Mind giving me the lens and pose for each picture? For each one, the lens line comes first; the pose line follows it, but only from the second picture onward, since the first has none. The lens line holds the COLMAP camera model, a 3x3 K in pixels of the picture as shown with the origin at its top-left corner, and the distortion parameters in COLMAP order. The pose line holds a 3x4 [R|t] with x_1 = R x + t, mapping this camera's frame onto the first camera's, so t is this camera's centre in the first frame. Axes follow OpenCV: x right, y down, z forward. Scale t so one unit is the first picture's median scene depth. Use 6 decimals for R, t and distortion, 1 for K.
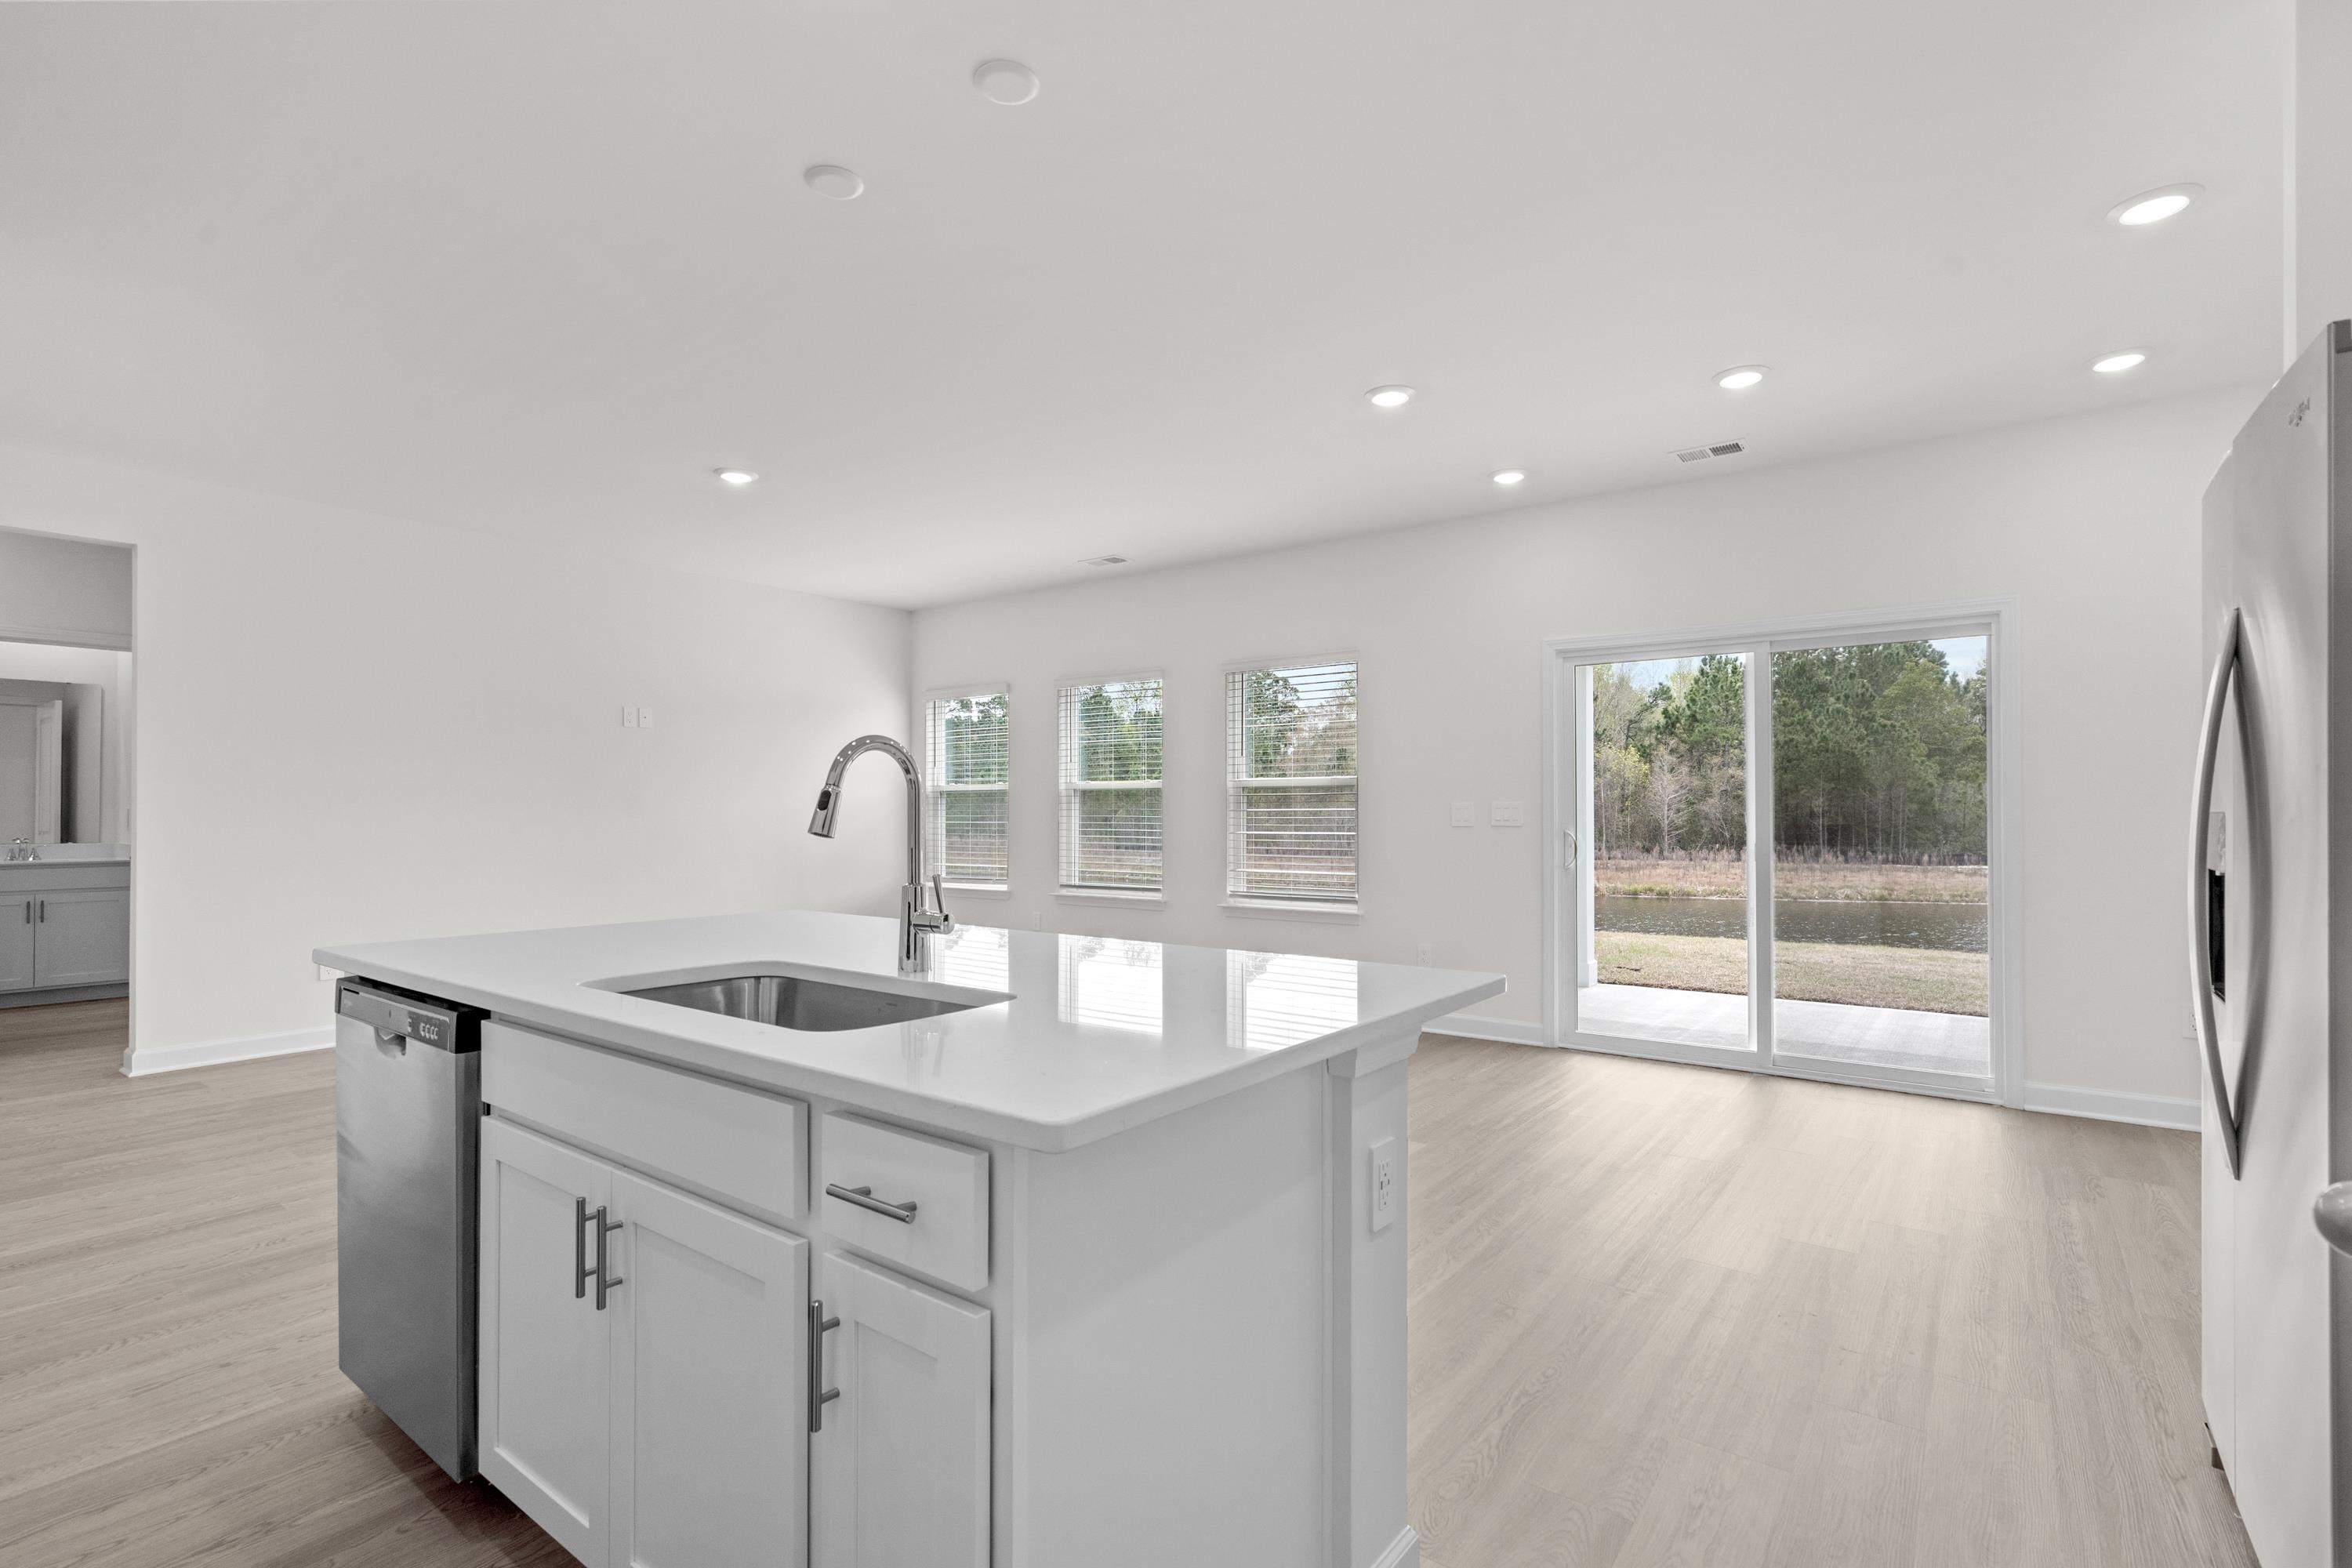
lens RADIAL K [[1074.9, 0, 1169.2], [0, 1074.9, 795.4], [0, 0, 1]] dist [-0.001718, 0.001986]
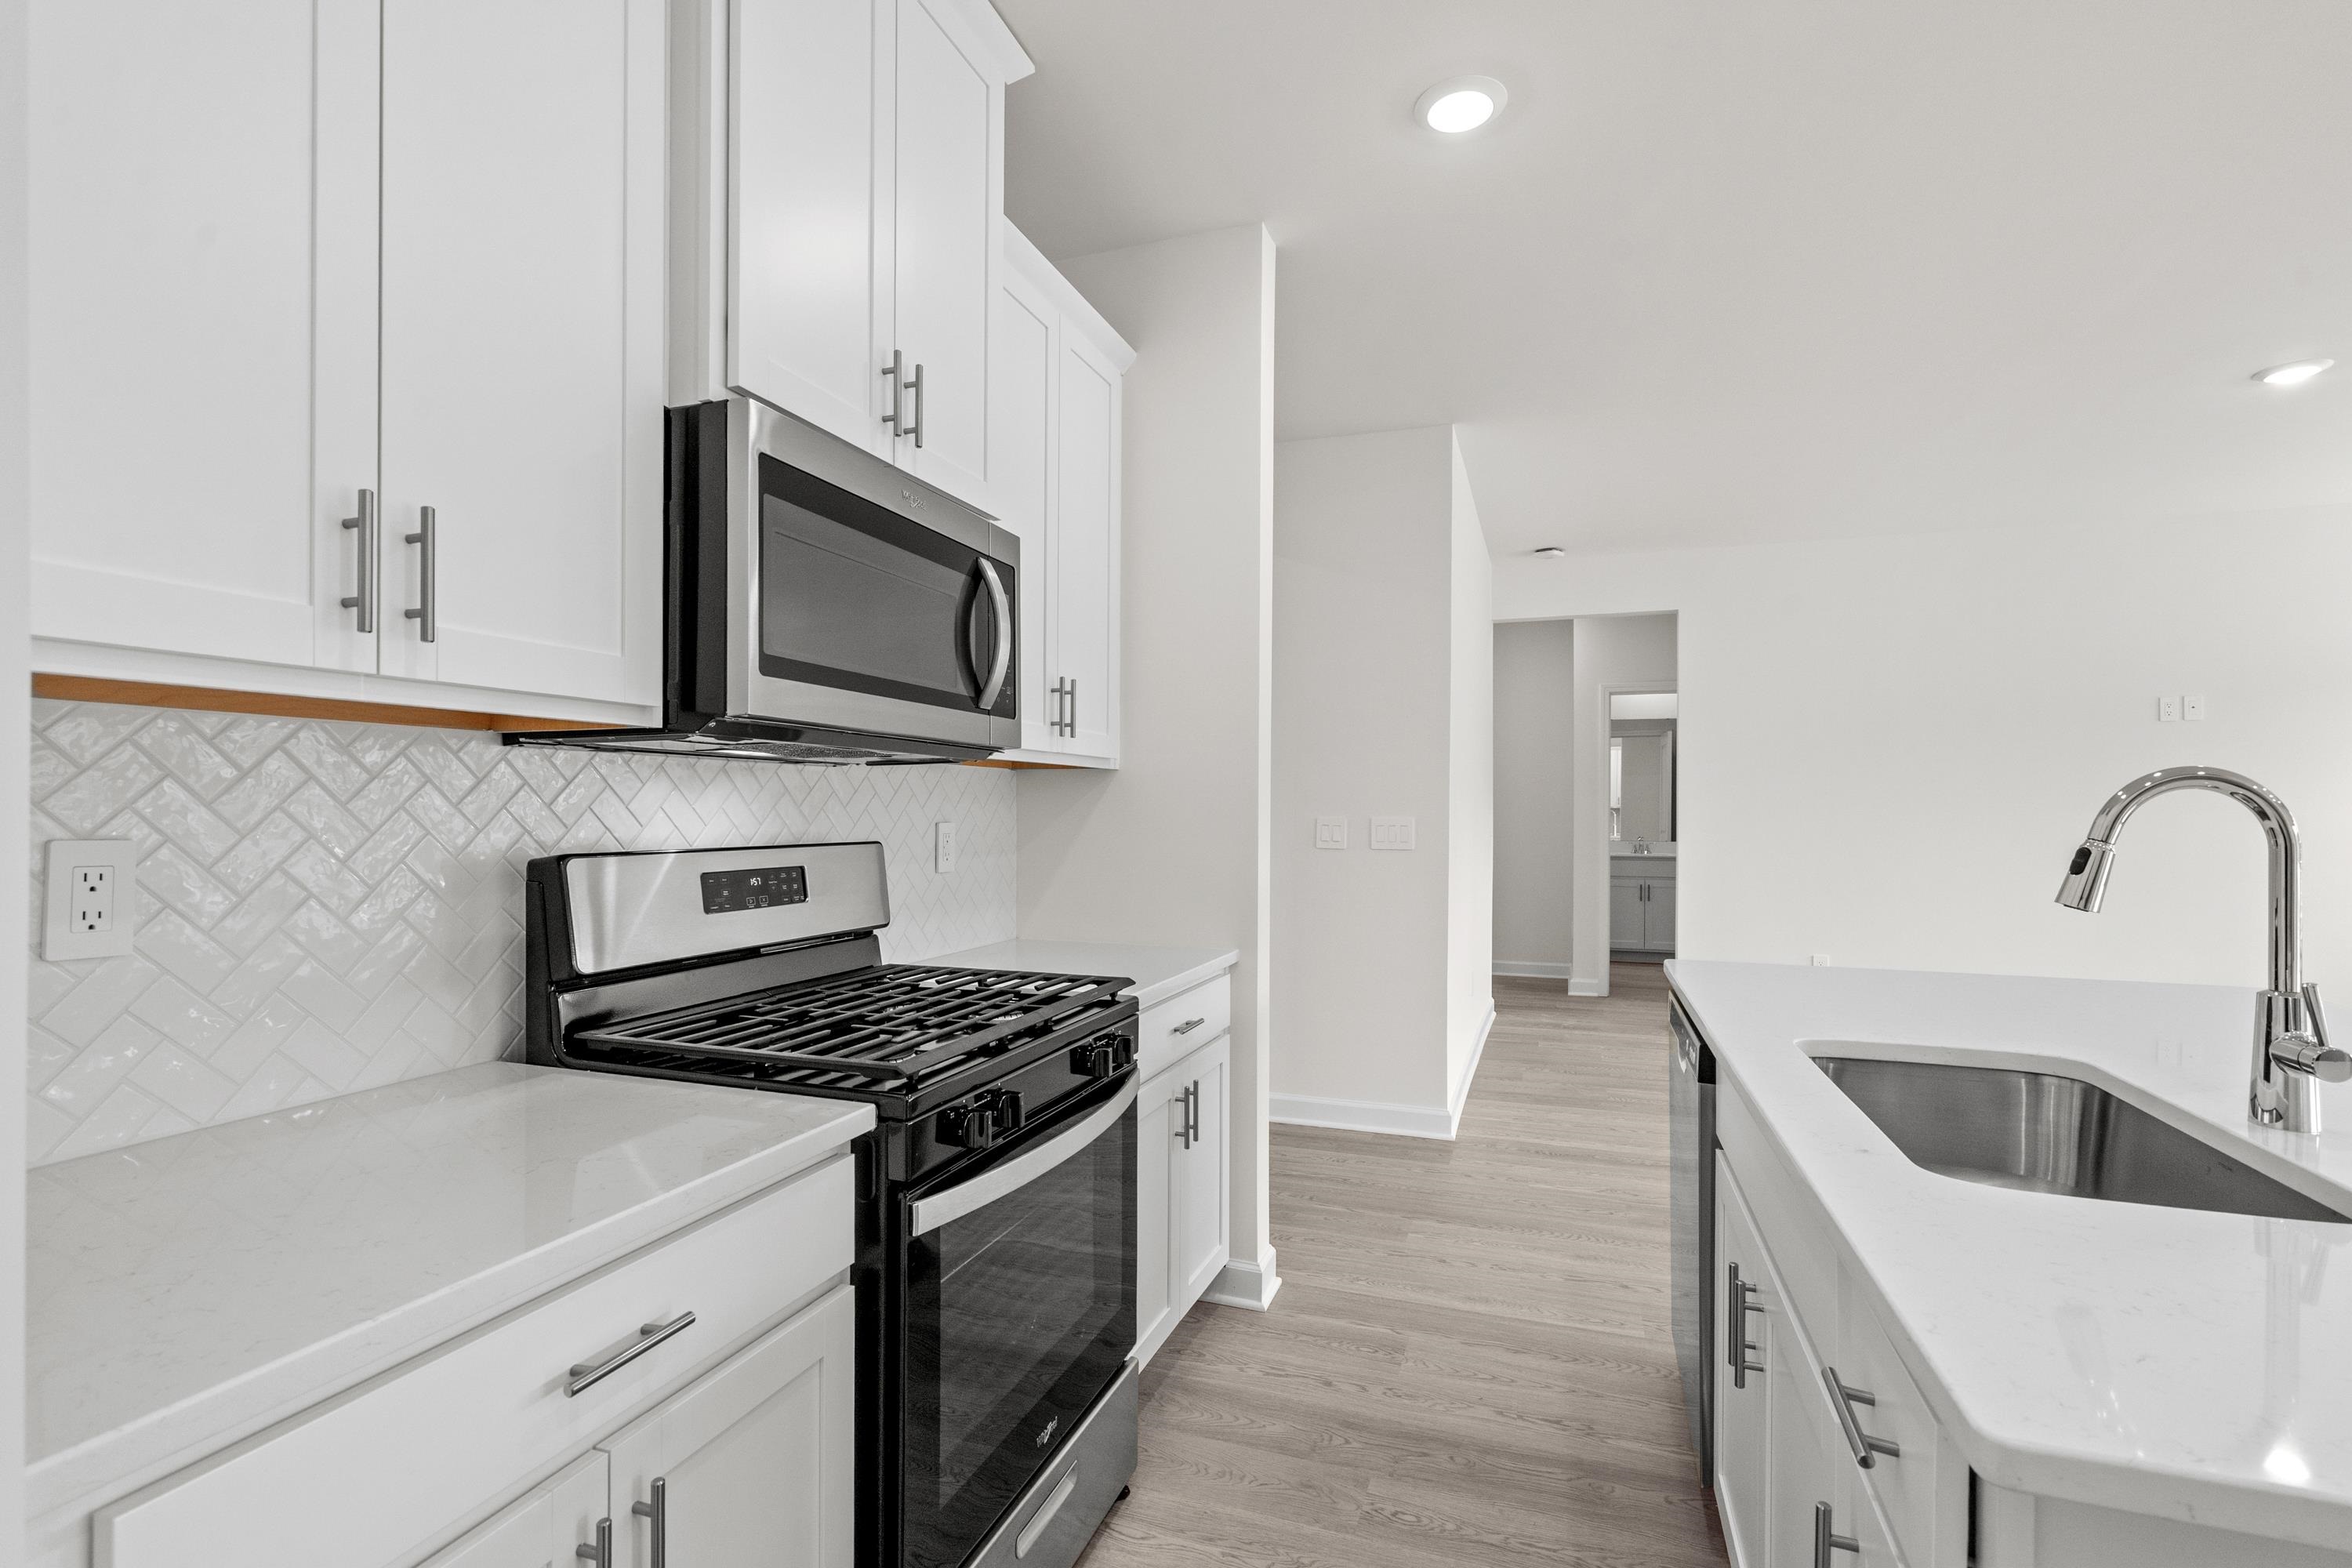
lens RADIAL K [[1074.9, 0, 1177.6], [0, 1074.9, 801.2], [0, 0, 1]] dist [-0.001718, 0.001986]
pose [[0.312237, -0.004550, -0.949993, 0.158394], [0.008197, 0.999964, -0.002095, -0.033643], [0.949969, -0.007133, 0.312263, 0.152525]]
